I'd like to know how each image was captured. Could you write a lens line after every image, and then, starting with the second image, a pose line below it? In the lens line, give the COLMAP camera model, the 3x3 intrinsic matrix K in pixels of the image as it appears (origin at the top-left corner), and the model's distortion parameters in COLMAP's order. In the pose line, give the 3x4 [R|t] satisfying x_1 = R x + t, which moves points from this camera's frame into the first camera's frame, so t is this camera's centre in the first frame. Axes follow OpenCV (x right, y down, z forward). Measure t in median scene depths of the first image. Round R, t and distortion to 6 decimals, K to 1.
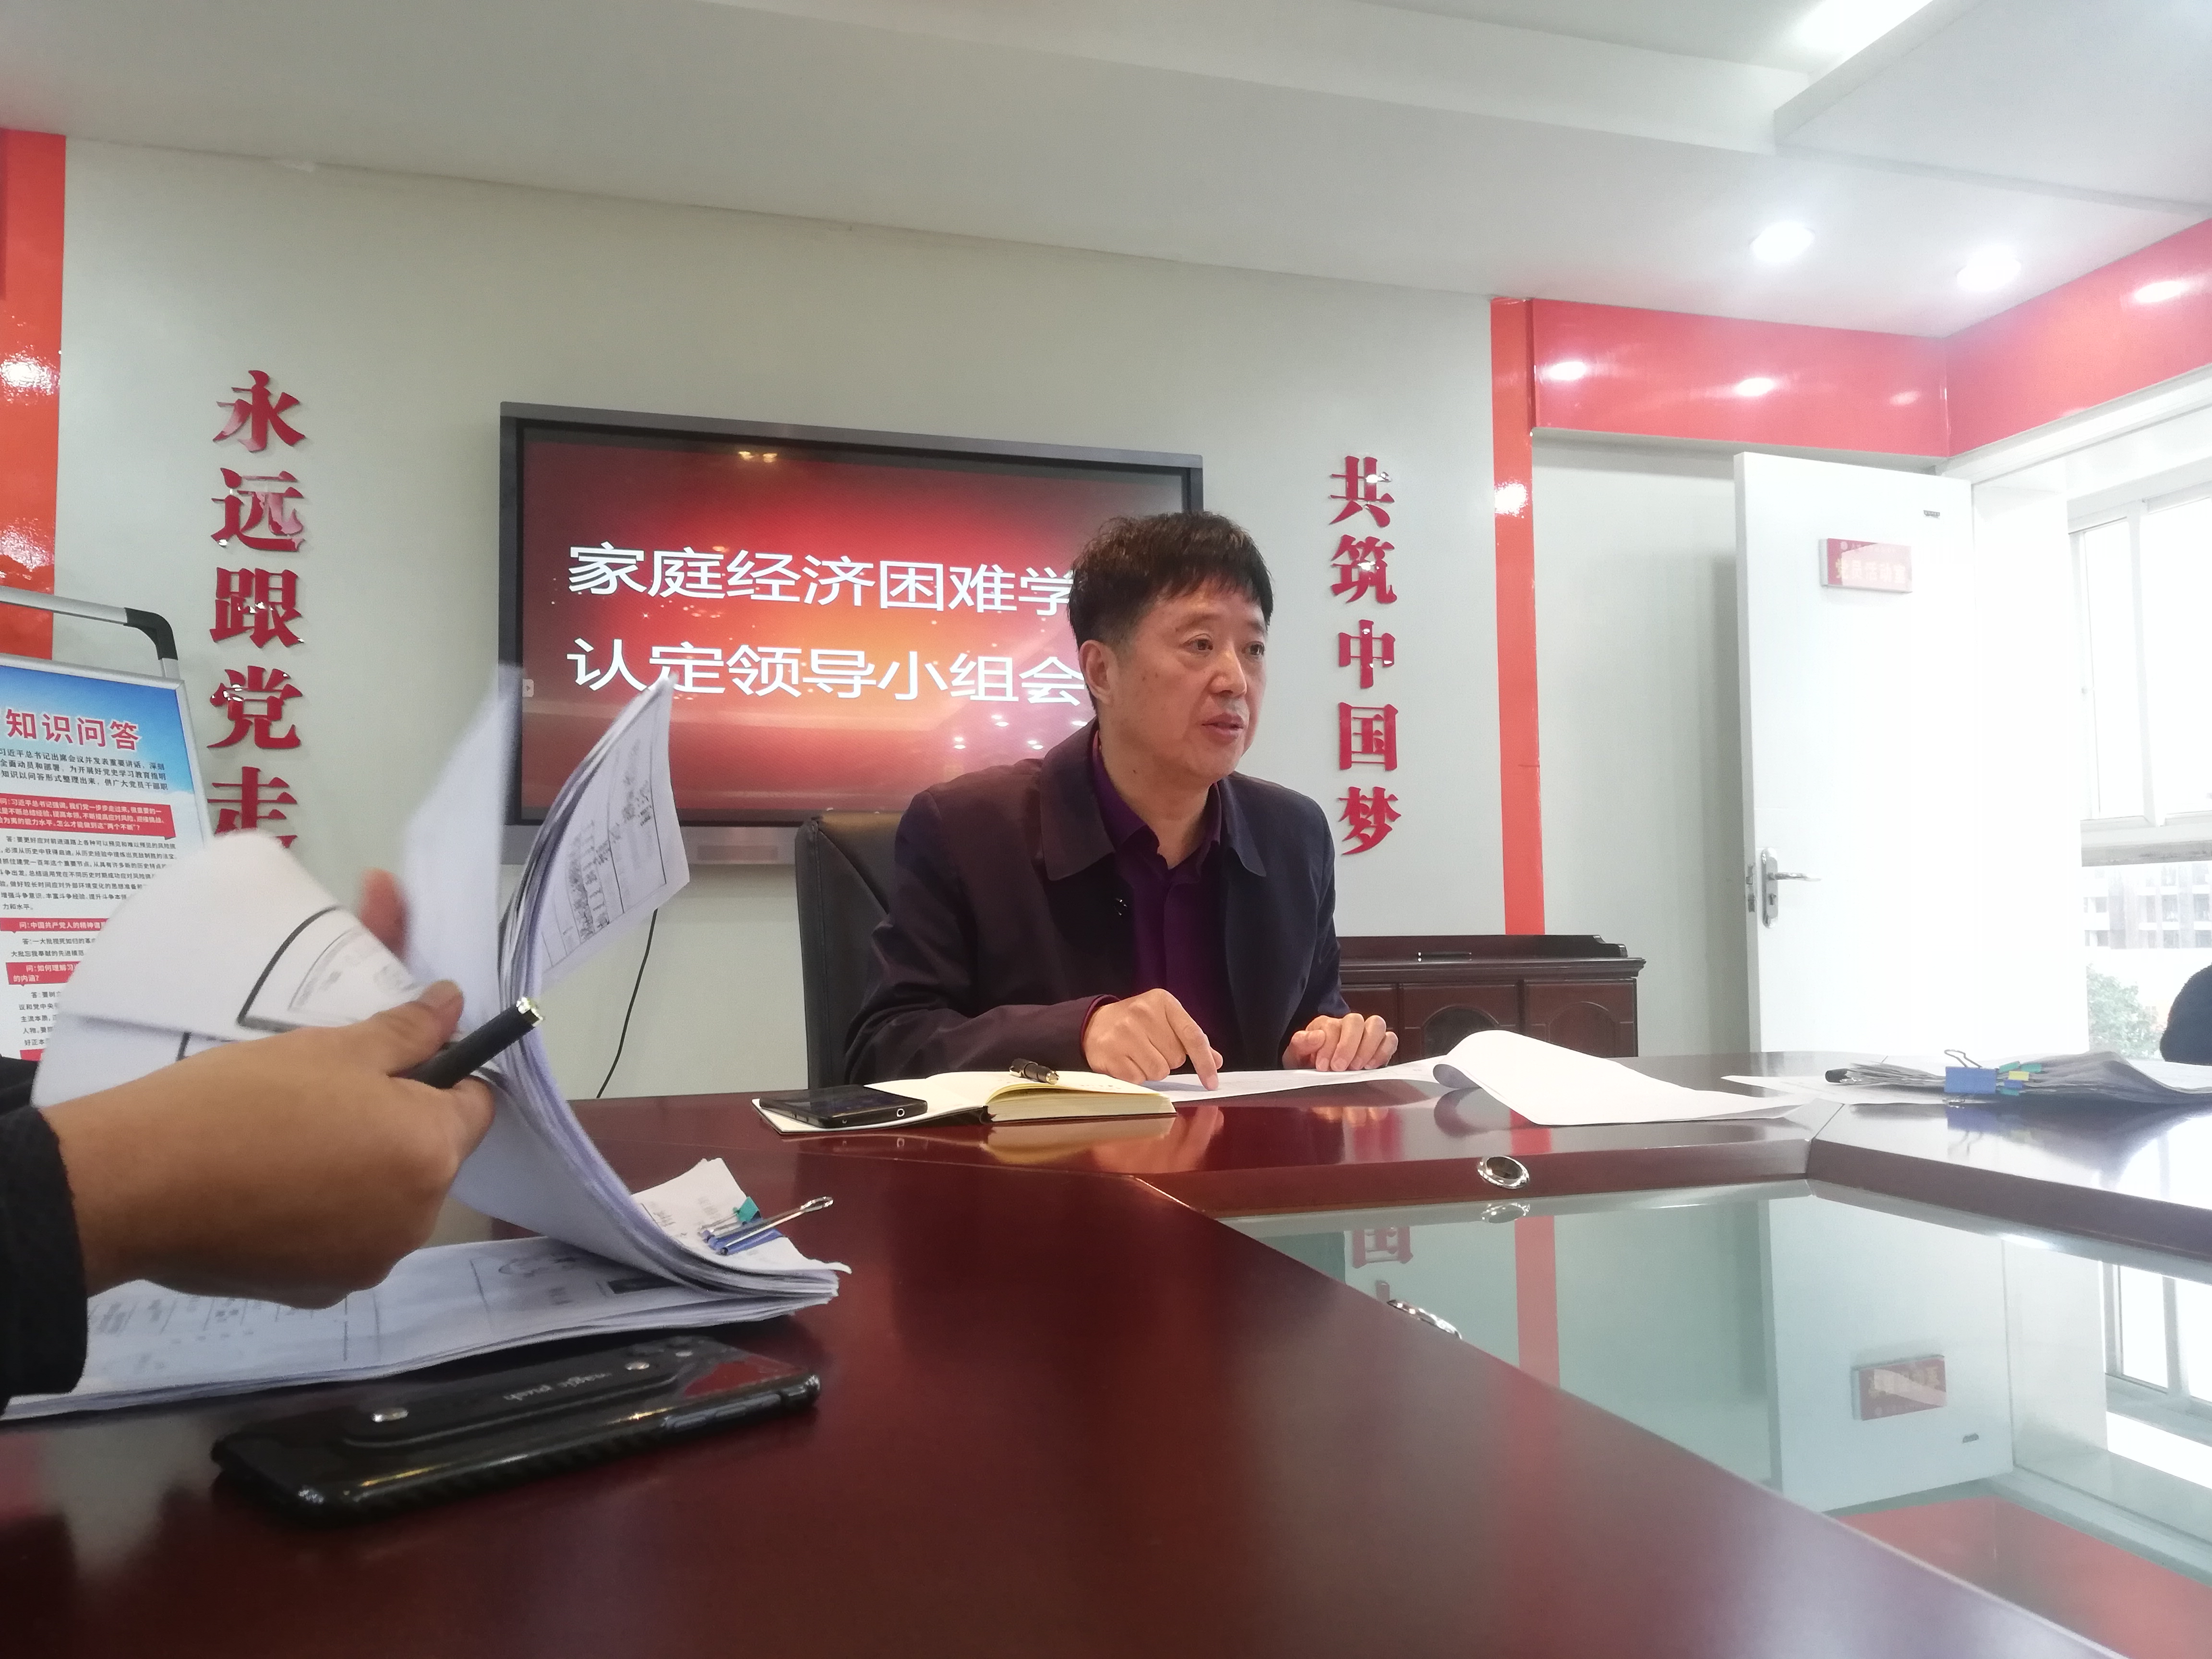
lens RADIAL K [[1680.0, 0, 1115.0], [0, 1680.0, 815.9], [0, 0, 1]] dist [0.089046, -0.155485]
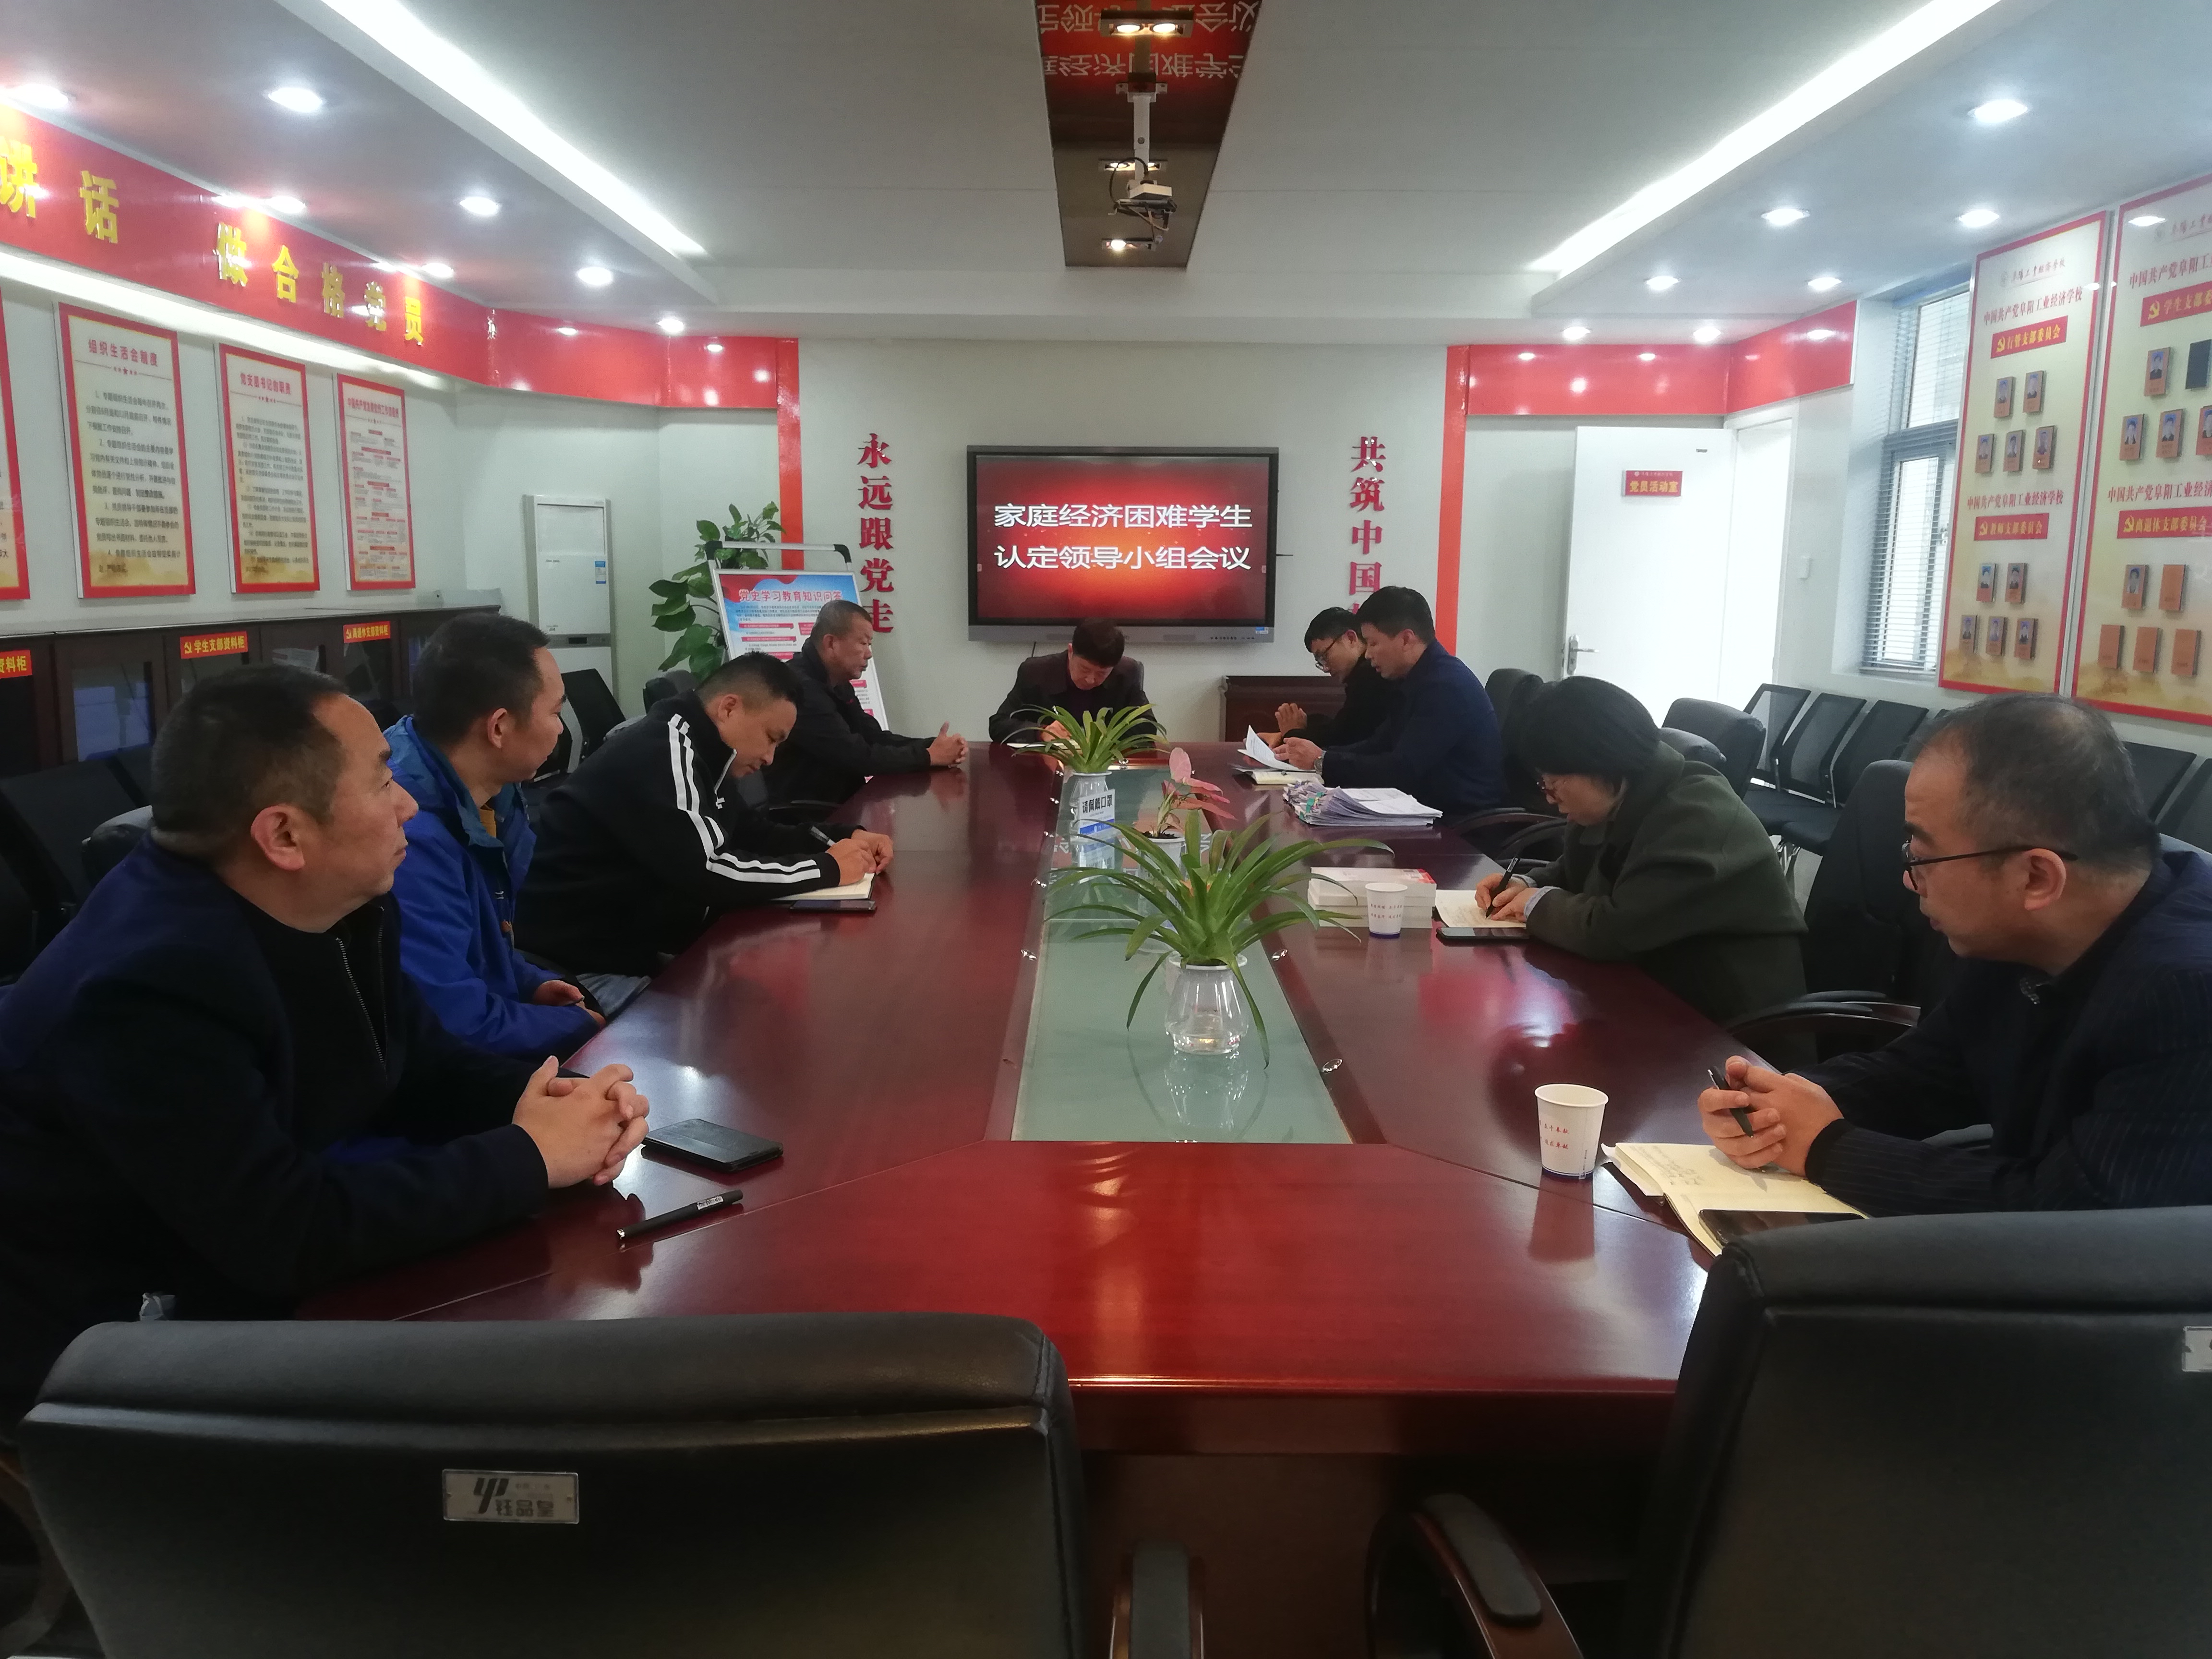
lens RADIAL K [[1651.0, 0, 1106.0], [0, 1651.0, 829.5], [0, 0, 1]] dist [0.054907, -0.111078]
pose [[0.964540, 0.057800, -0.257530, 0.434382], [-0.000147, 0.975844, 0.218469, -0.214647], [0.263937, -0.210684, 0.941249, -1.189089]]
